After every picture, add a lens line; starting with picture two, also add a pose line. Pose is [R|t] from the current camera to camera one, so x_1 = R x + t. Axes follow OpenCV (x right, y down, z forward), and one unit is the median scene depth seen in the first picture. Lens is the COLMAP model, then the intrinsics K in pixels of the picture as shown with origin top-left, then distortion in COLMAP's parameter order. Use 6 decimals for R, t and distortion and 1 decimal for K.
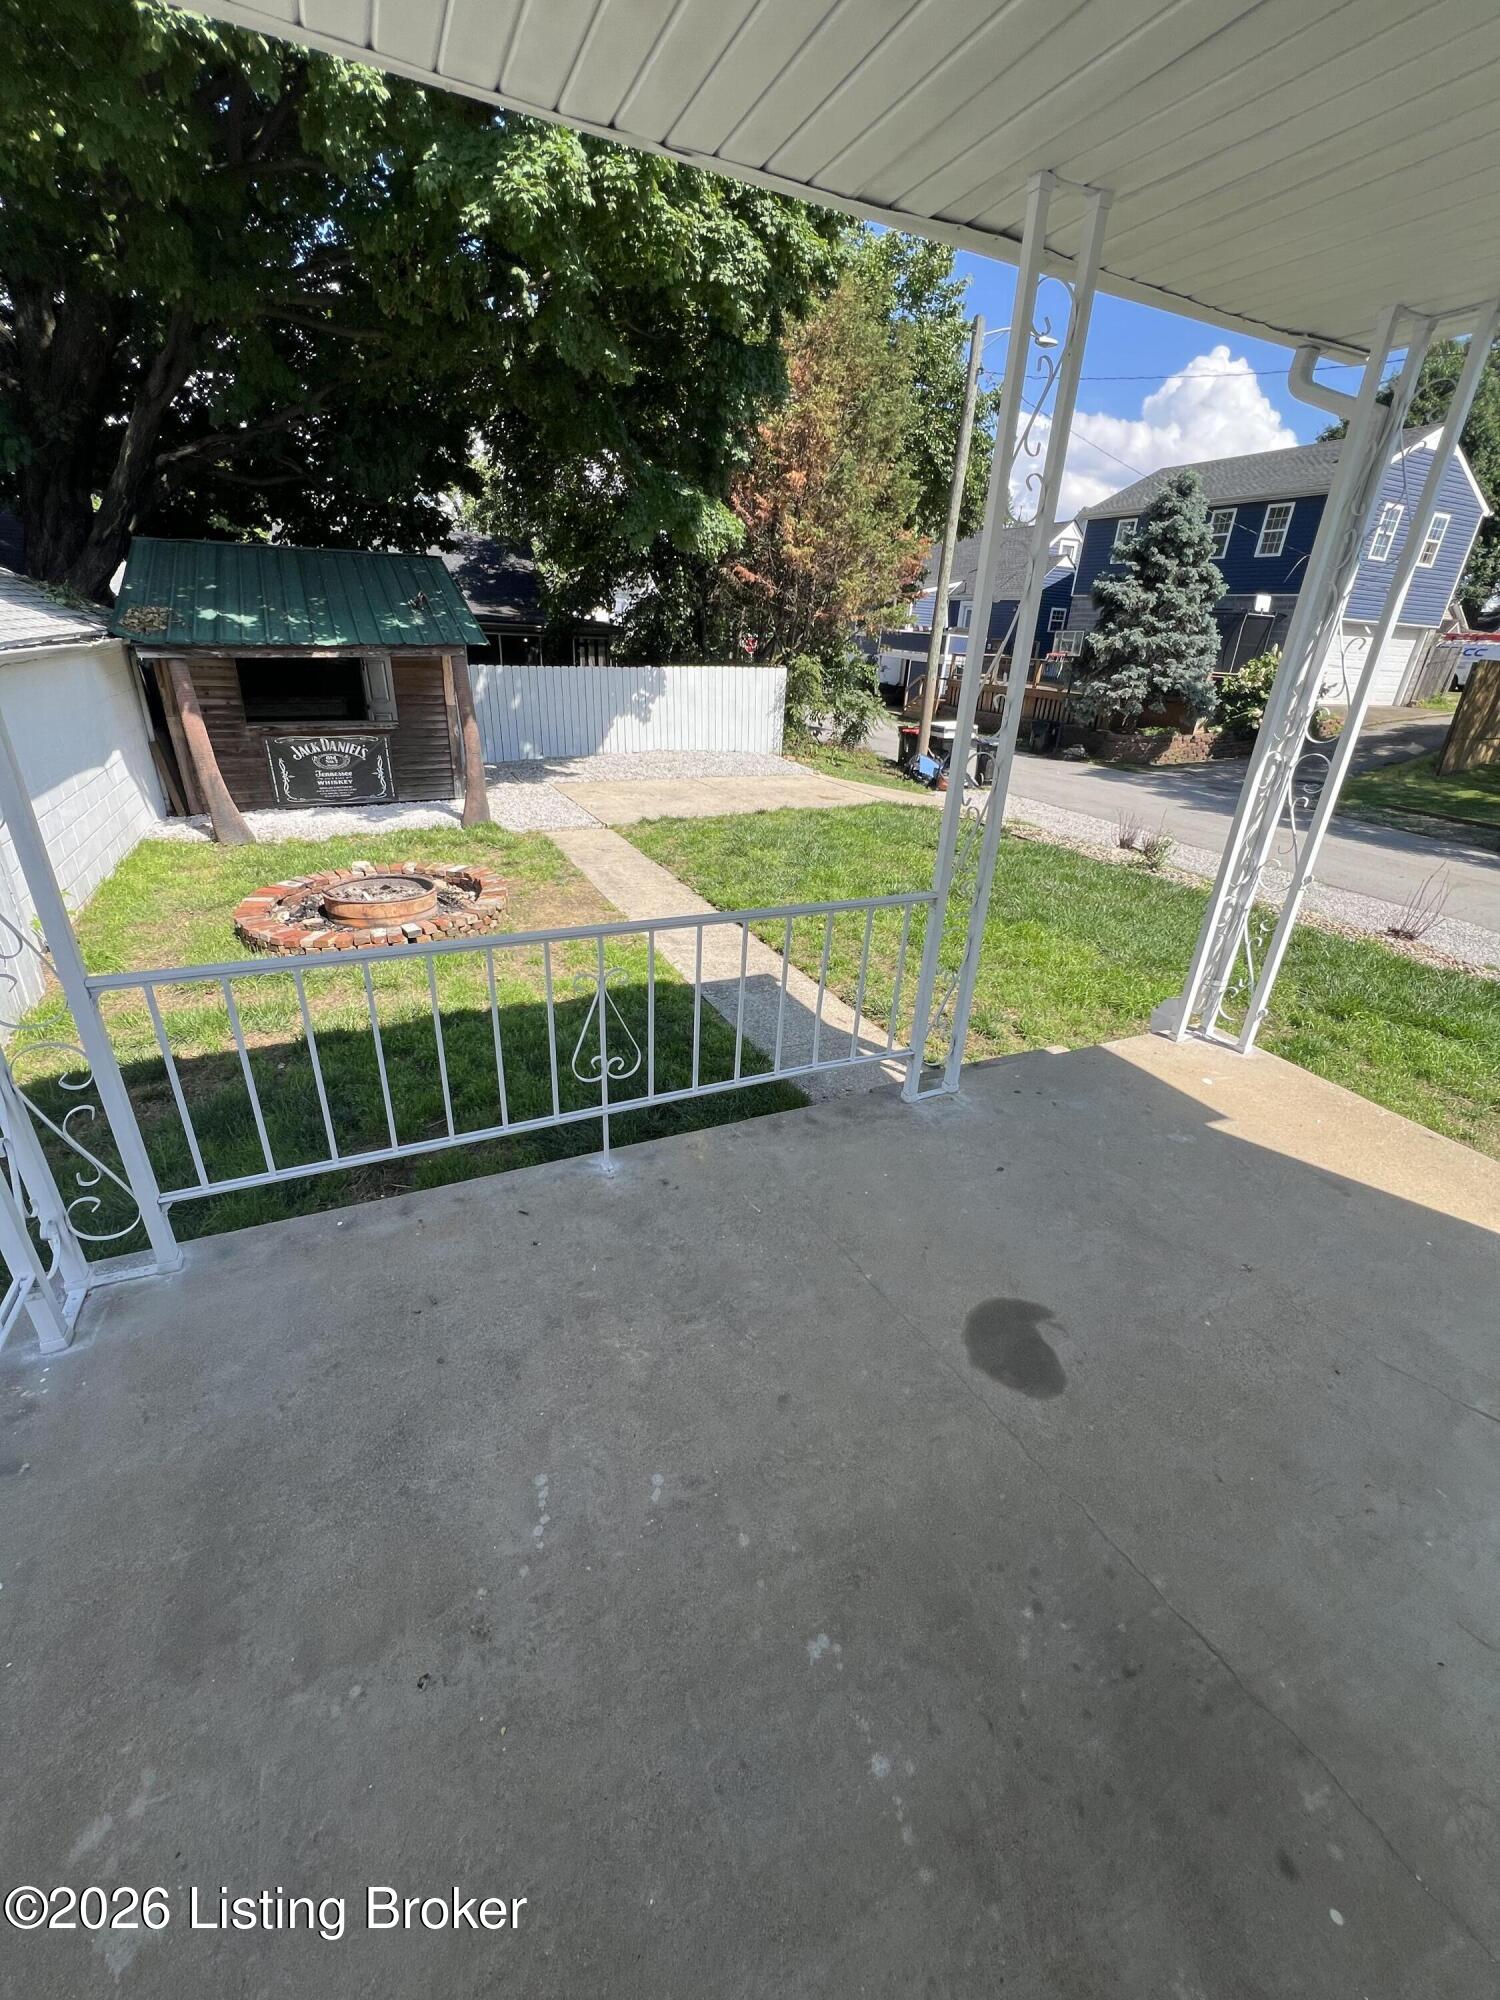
lens RADIAL K [[797.9, 0, 752.3], [0, 797.9, 1000.4], [0, 0, 1]] dist [0.000235, 0.000432]
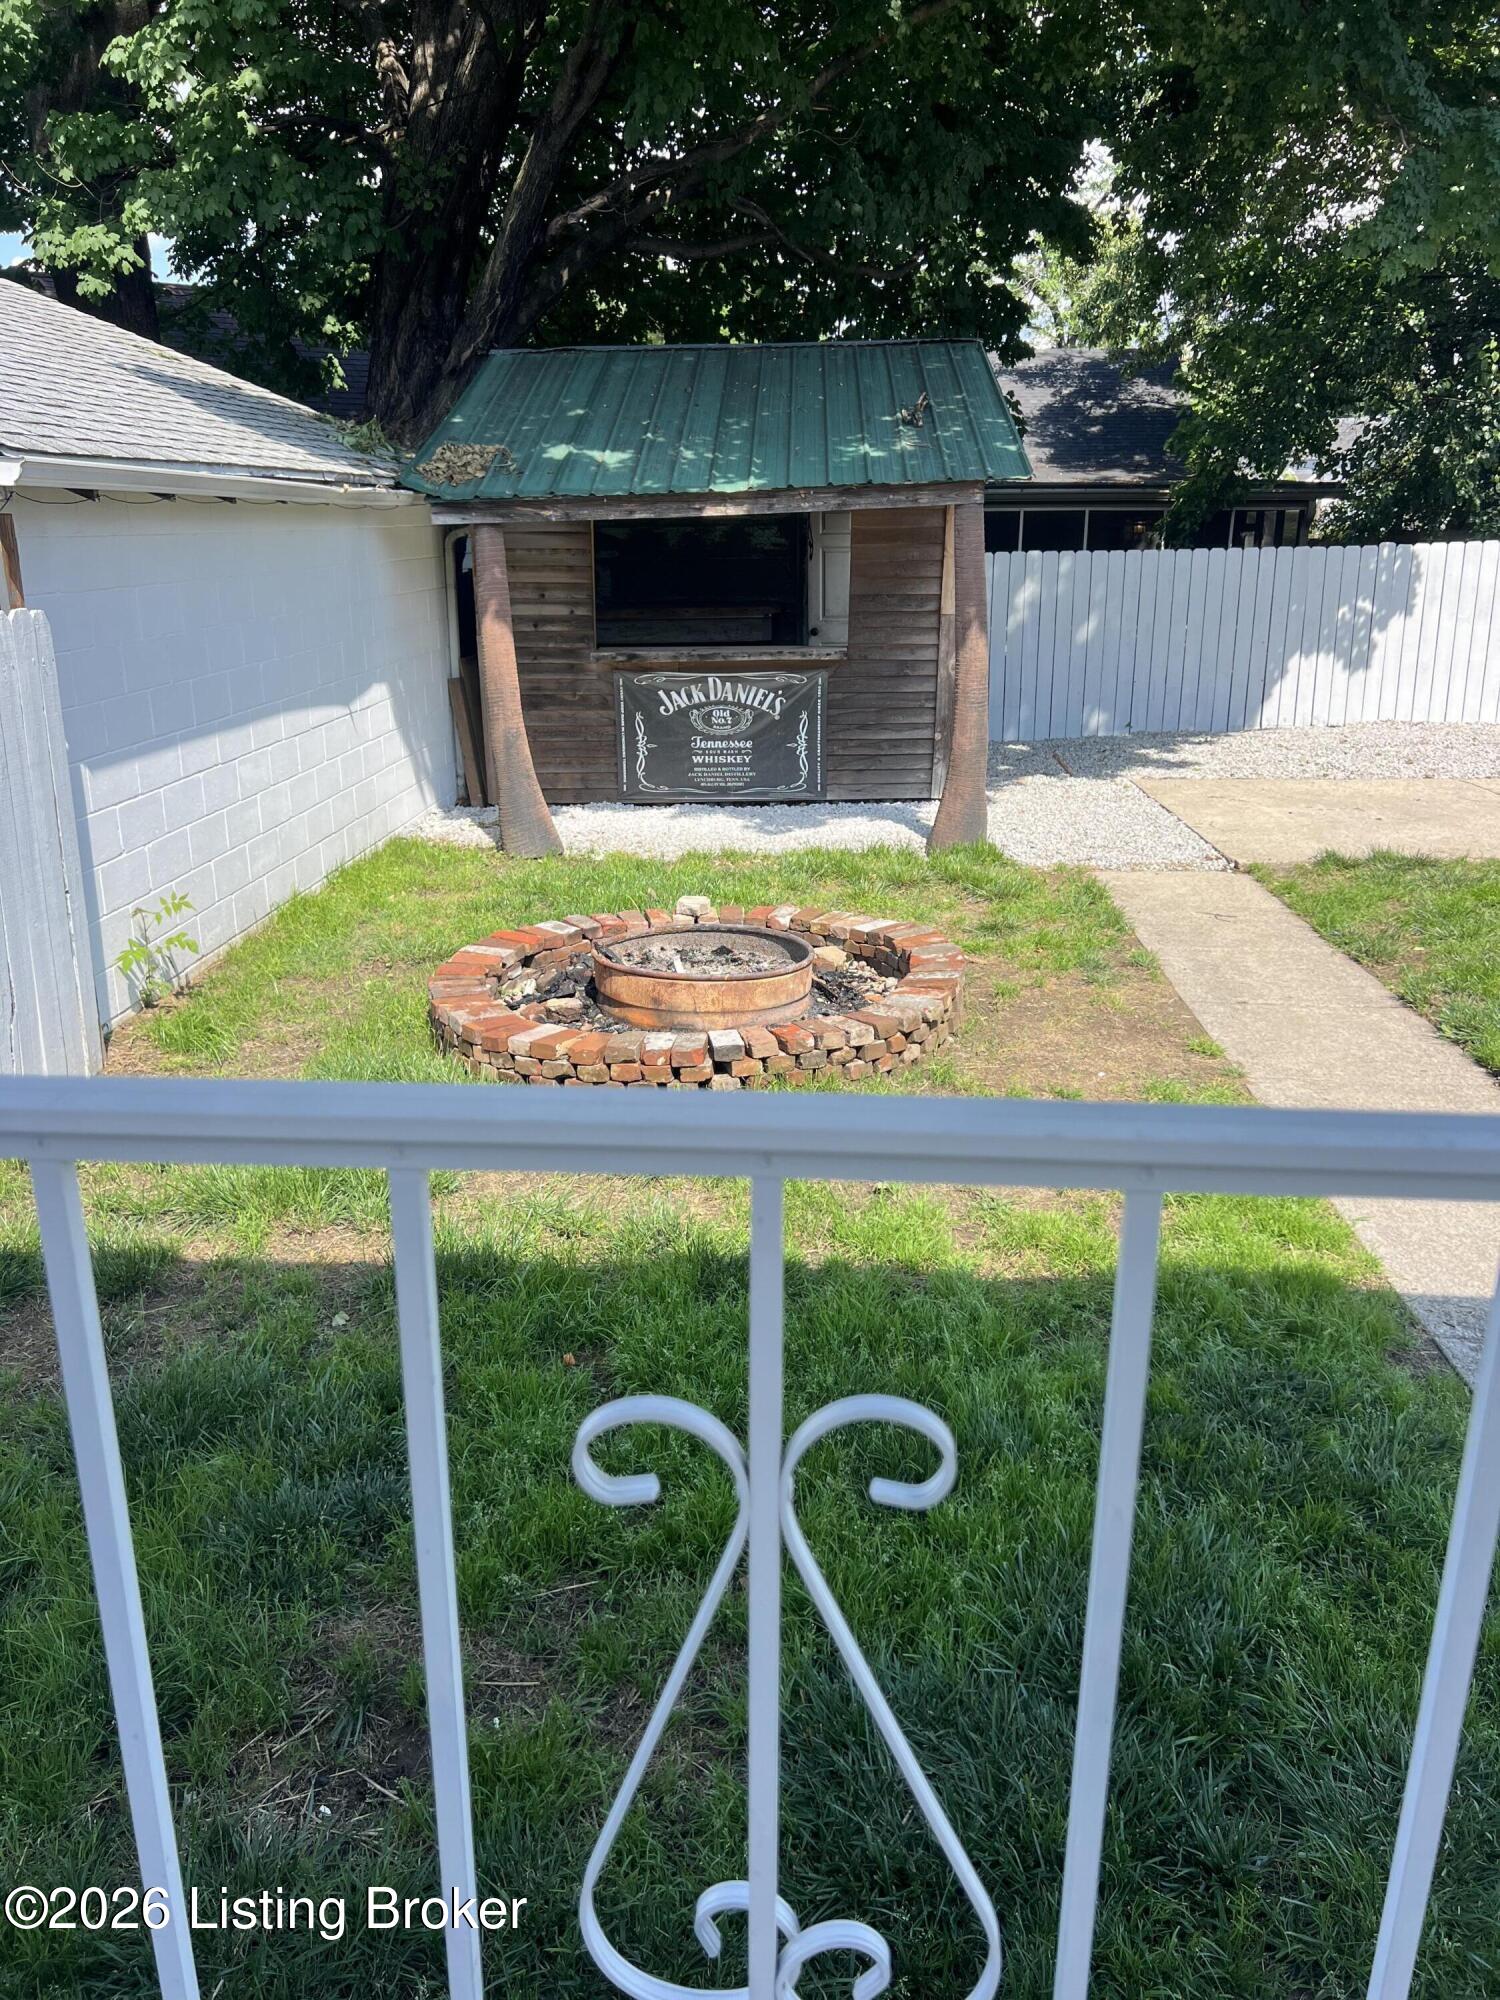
lens RADIAL K [[1516.6, 0, 754.1], [0, 1516.6, 1026.3], [0, 0, 1]] dist [0.025961, -0.005963]
pose [[0.876927, 0.107677, -0.468407, -0.016848], [-0.167219, 0.982046, -0.087307, -0.018422], [0.450597, 0.154888, 0.879188, 0.181948]]
